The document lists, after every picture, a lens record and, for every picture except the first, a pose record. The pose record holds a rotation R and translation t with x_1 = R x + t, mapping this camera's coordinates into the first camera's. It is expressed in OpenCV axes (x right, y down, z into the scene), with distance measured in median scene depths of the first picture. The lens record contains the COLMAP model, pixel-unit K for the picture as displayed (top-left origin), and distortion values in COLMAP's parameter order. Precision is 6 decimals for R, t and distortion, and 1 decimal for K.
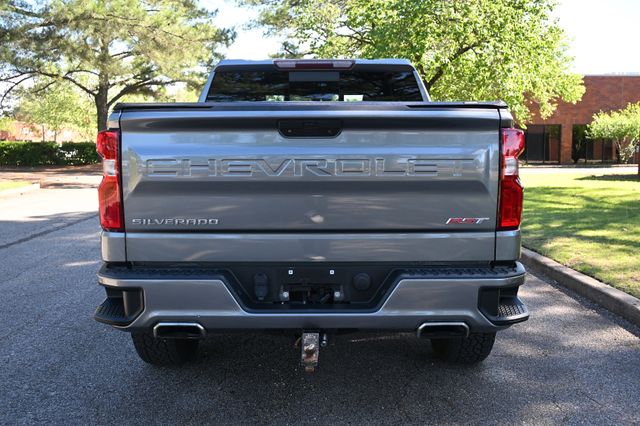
lens RADIAL K [[714.5, 0, 316.4], [0, 714.5, 212.3], [0, 0, 1]] dist [-0.007145, 0.000218]
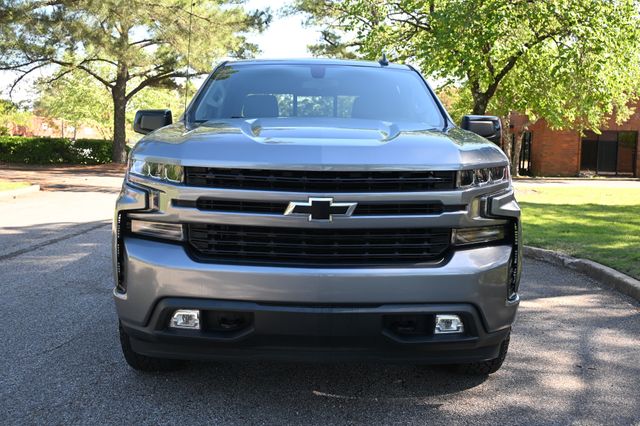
lens RADIAL K [[714.5, 0, 316.4], [0, 714.5, 212.3], [0, 0, 1]] dist [-0.007145, 0.000218]
pose [[0.998865, 0.026473, -0.039592, -0.016323], [-0.026682, 0.999633, -0.004764, -0.010812], [0.039452, 0.005815, 0.999205, 0.134408]]
